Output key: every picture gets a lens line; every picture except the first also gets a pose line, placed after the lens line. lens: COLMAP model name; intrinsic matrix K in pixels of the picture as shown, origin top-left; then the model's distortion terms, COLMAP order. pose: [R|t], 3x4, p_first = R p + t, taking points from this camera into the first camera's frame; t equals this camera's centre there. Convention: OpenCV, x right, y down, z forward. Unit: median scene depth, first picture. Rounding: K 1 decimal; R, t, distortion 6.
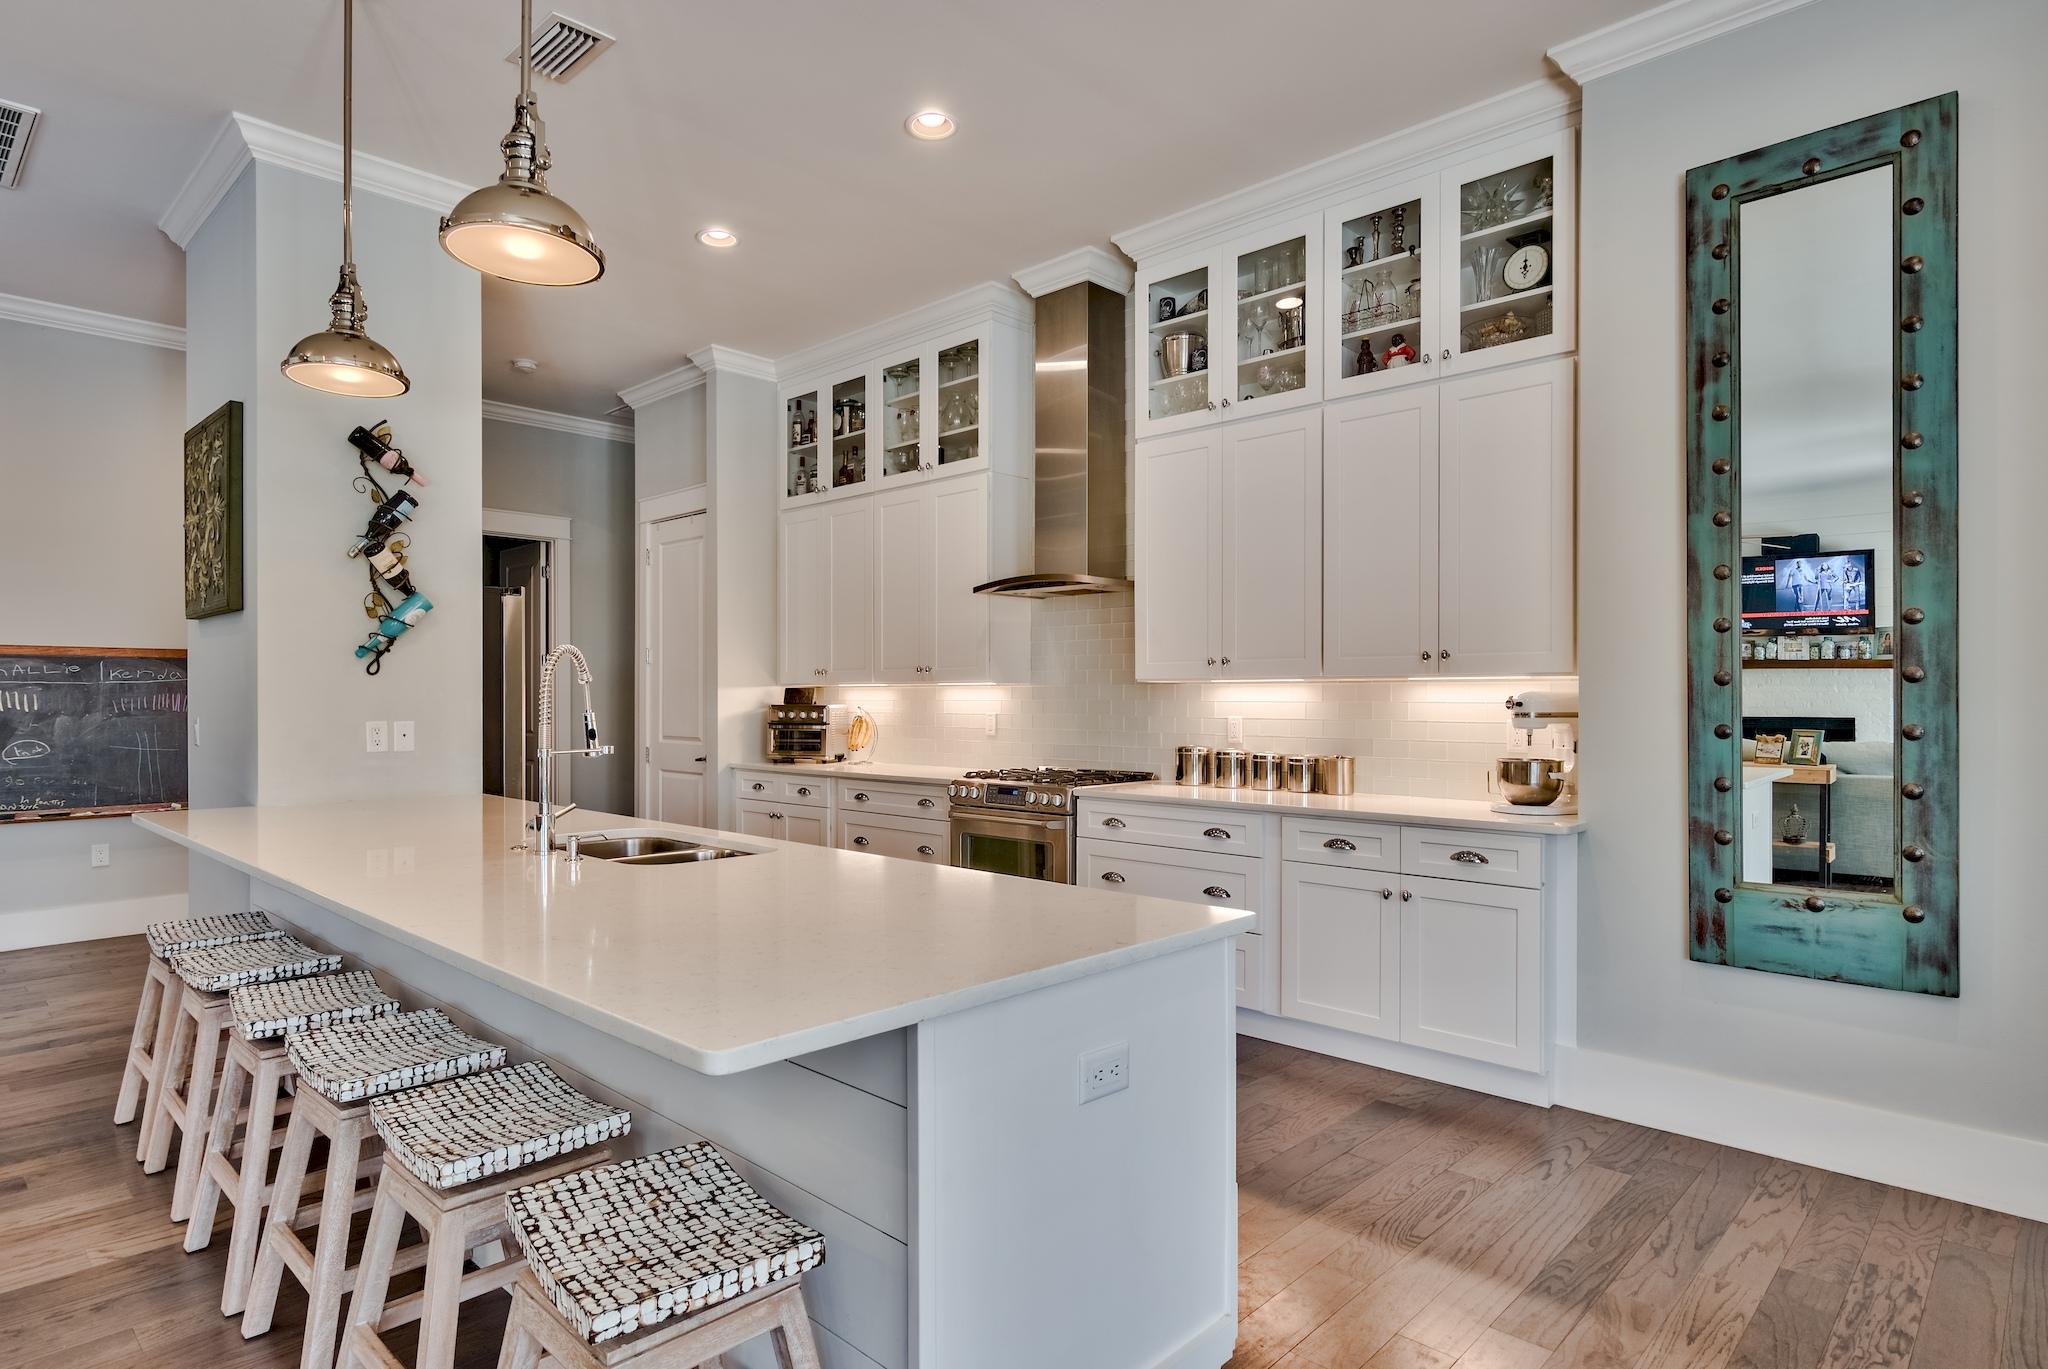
lens RADIAL K [[1089.5, 0, 1019.6], [0, 1089.5, 737.2], [0, 0, 1]] dist [0.008203, -0.001453]
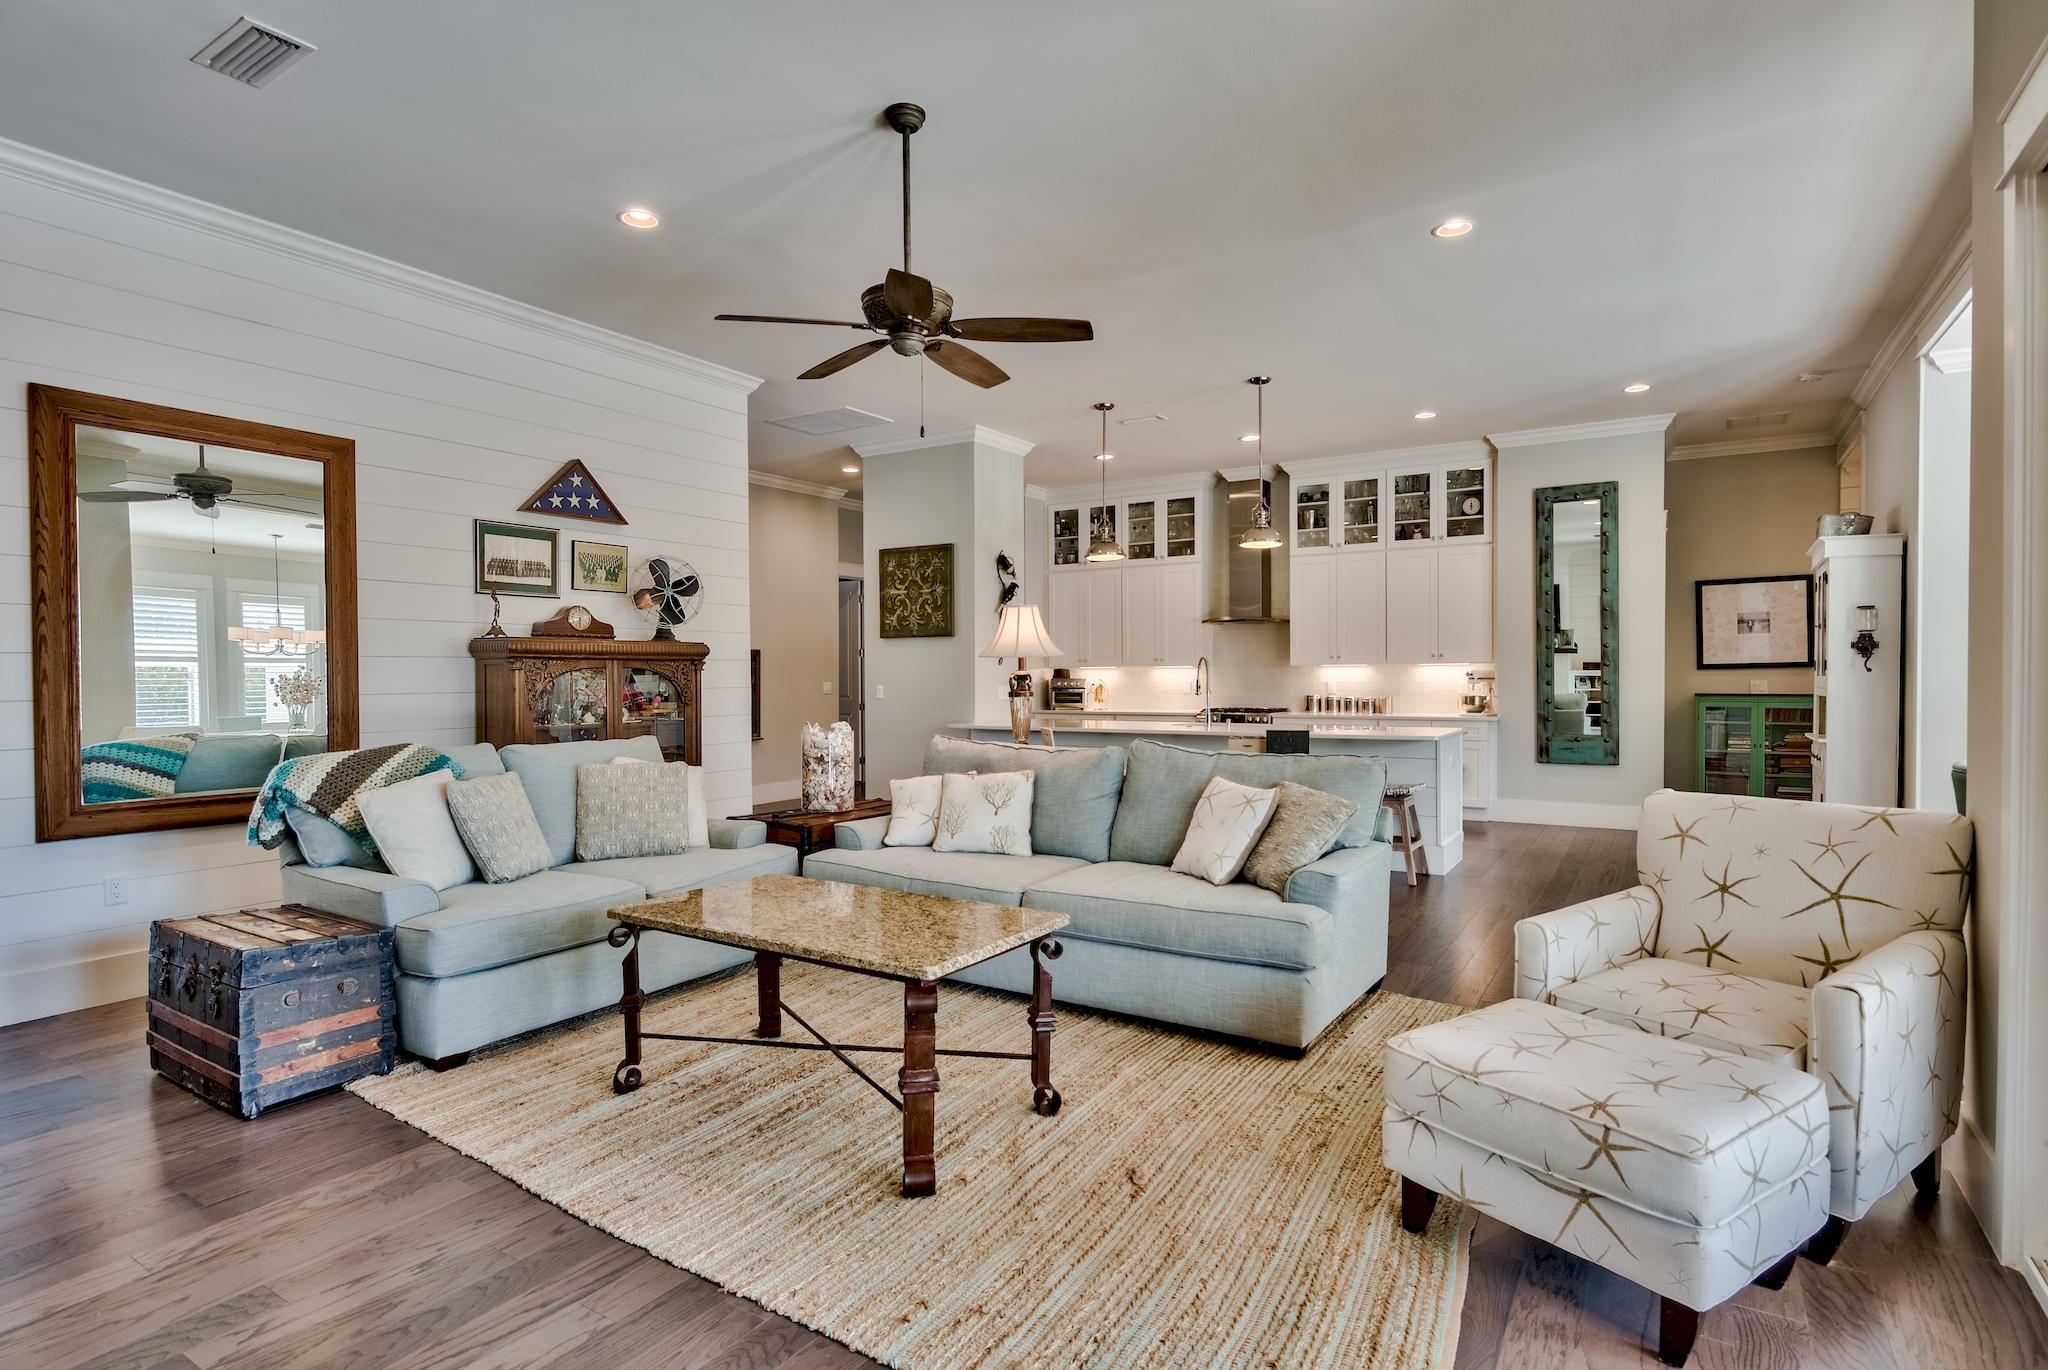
lens RADIAL K [[992.4, 0, 1032.1], [0, 992.4, 732.7], [0, 0, 1]] dist [-0.000987, 0.000270]
pose [[0.980812, -0.018206, 0.194103, -0.928391], [0.013970, 0.999634, 0.023172, 0.034960], [-0.194454, -0.020016, 0.980707, -1.010271]]
